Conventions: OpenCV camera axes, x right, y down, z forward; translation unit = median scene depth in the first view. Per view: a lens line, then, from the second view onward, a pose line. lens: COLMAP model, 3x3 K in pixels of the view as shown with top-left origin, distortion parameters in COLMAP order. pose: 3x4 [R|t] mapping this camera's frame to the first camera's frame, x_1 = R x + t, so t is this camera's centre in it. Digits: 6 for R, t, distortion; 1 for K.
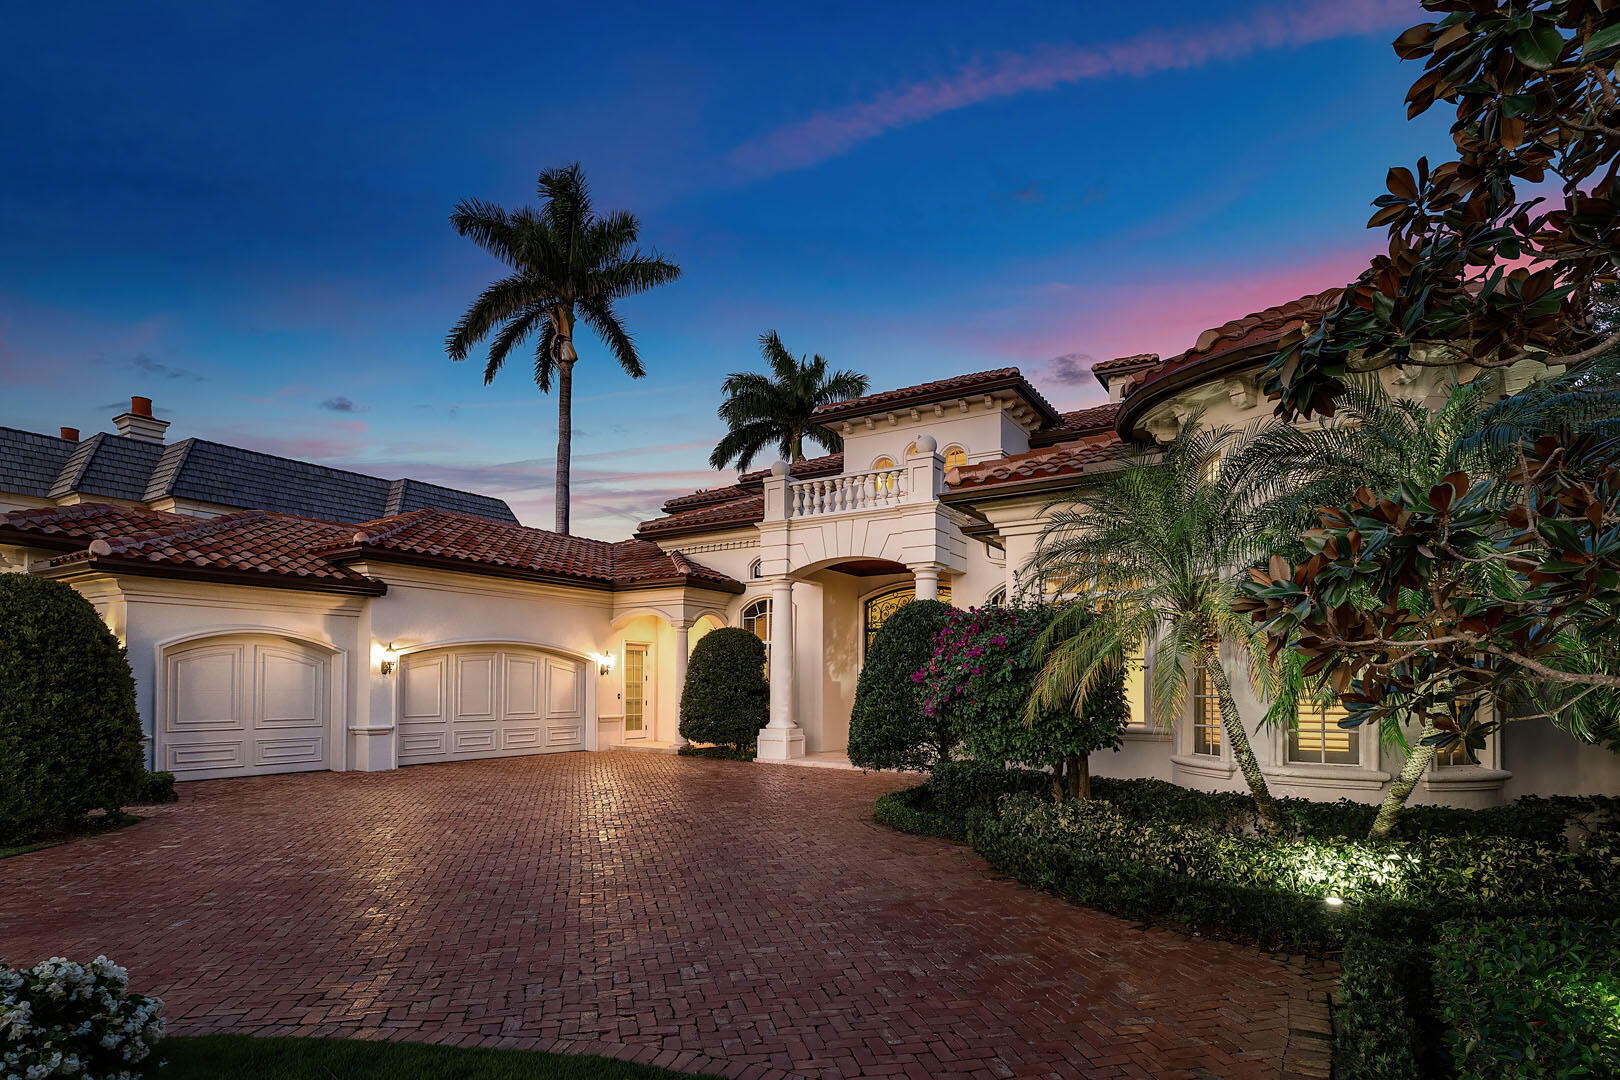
lens RADIAL K [[863.0, 0, 836.8], [0, 863.0, 666.2], [0, 0, 1]] dist [0.001459, -0.001360]
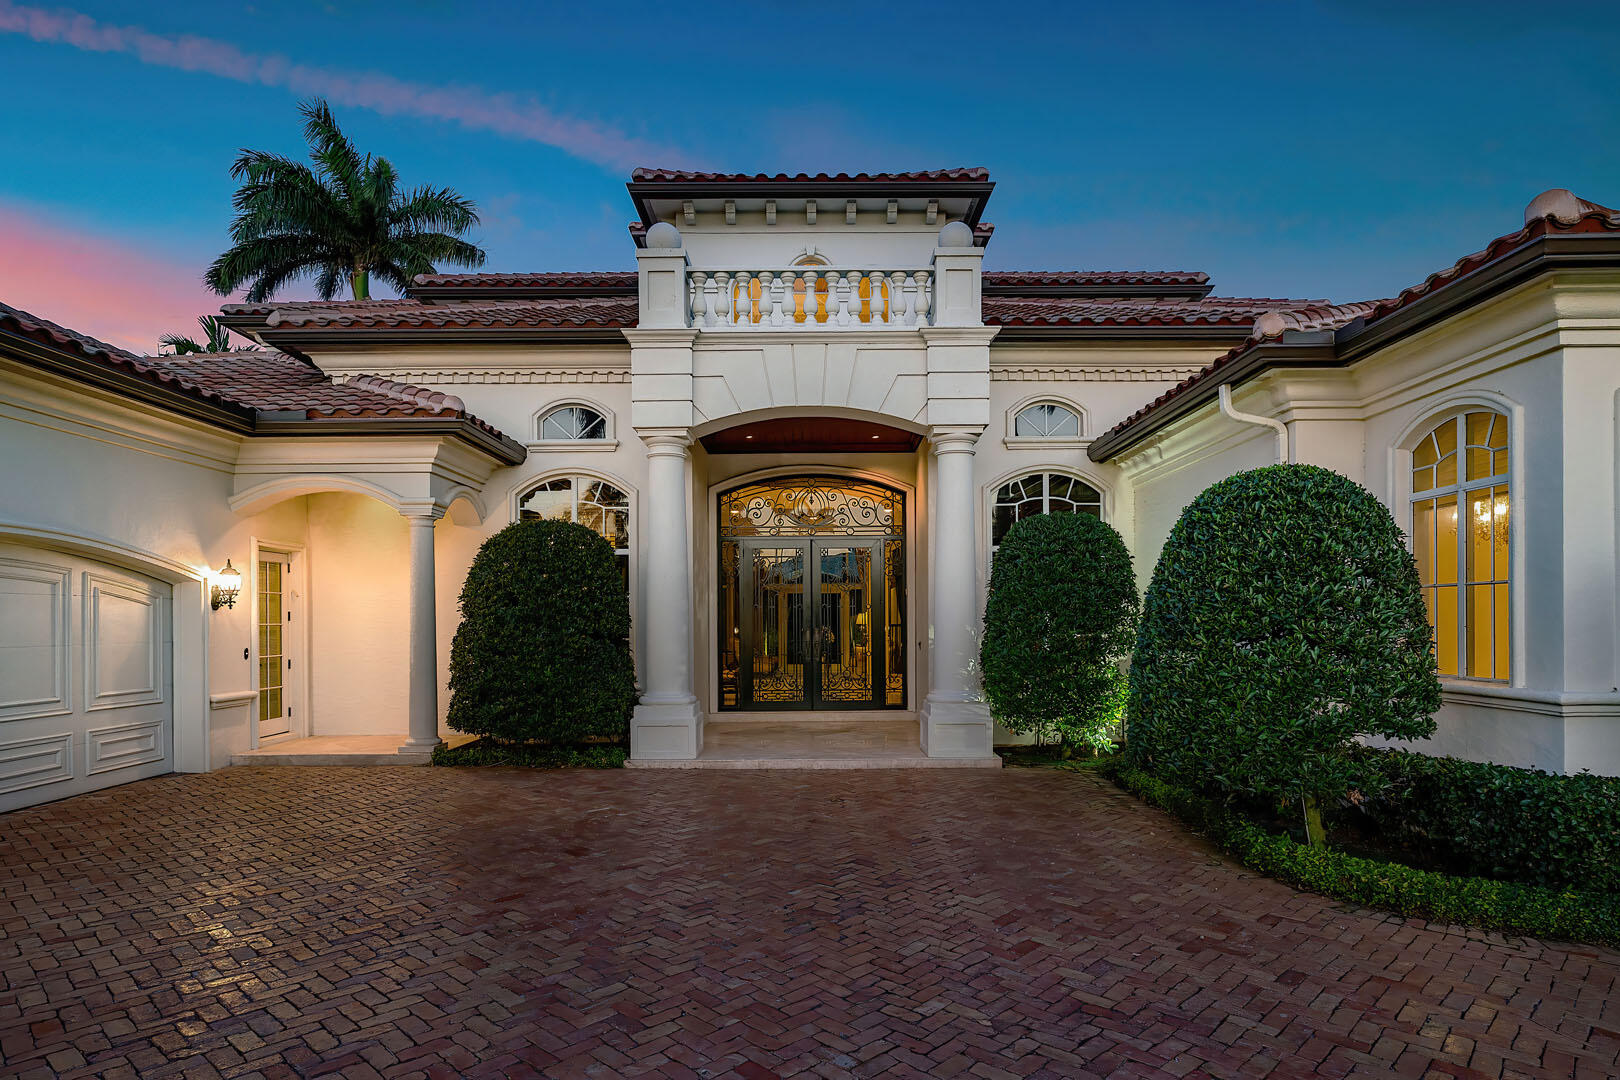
lens RADIAL K [[893.3, 0, 843.4], [0, 893.3, 612.0], [0, 0, 1]] dist [0.001981, -0.000087]
pose [[0.835058, -0.004242, 0.550146, -0.253642], [-0.001803, 0.999944, 0.010446, 0.005594], [-0.550159, -0.009715, 0.835003, 0.397254]]
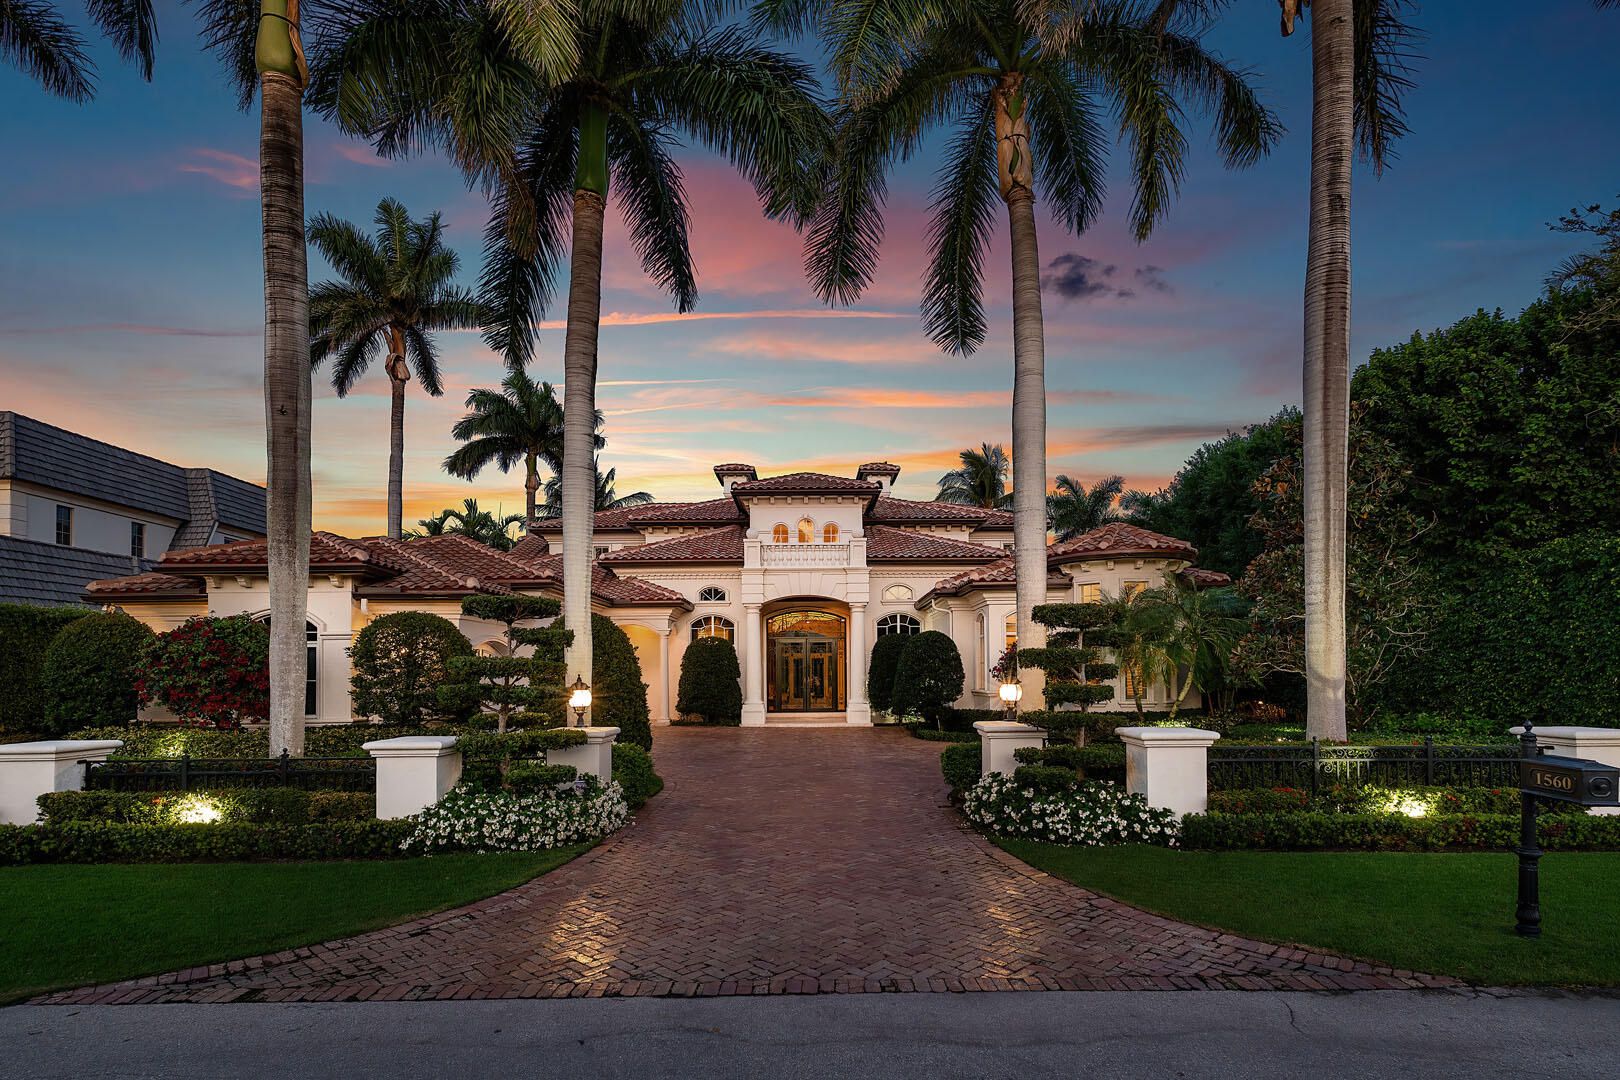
lens RADIAL K [[863.0, 0, 836.8], [0, 863.0, 666.2], [0, 0, 1]] dist [0.001459, -0.001360]
pose [[0.844478, -0.002690, 0.535584, -0.660803], [-0.002361, 0.999959, 0.008745, -0.007982], [-0.535585, -0.008649, 0.844437, -0.316992]]
